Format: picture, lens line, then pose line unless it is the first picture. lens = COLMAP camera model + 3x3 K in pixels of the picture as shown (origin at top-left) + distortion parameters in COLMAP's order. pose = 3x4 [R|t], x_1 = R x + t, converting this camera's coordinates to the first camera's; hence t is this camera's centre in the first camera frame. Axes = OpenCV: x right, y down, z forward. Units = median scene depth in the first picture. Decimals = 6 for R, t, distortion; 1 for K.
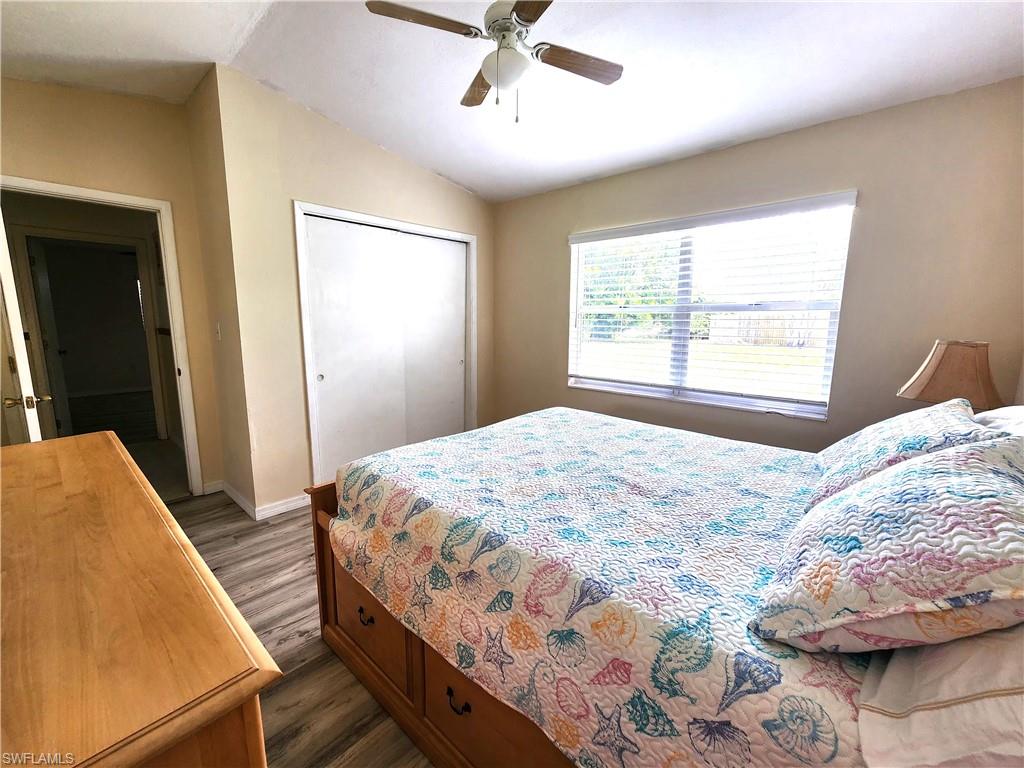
lens RADIAL K [[422.1, 0, 512.4], [0, 422.1, 384.4], [0, 0, 1]] dist [0.002627, 0.000614]
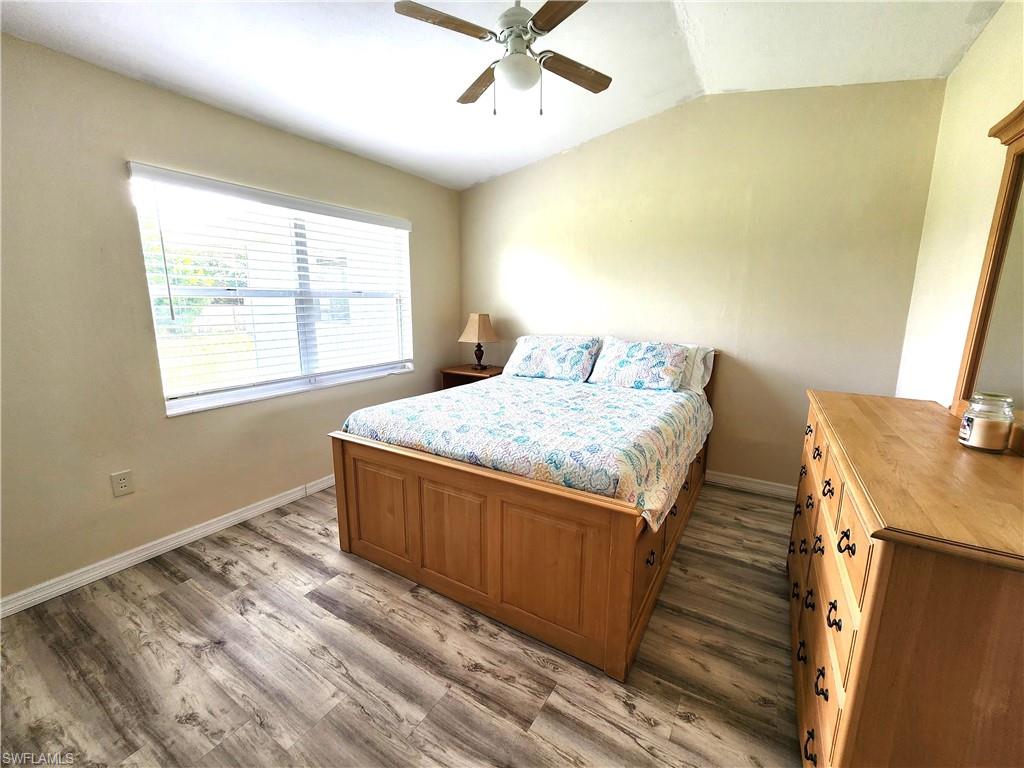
lens RADIAL K [[422.1, 0, 511.1], [0, 422.1, 382.8], [0, 0, 1]] dist [0.002627, 0.000614]
pose [[-0.178802, -0.186973, 0.965956, -0.701669], [0.157369, 0.963703, 0.215667, -0.126453], [-0.971218, 0.190573, -0.142889, 0.770275]]
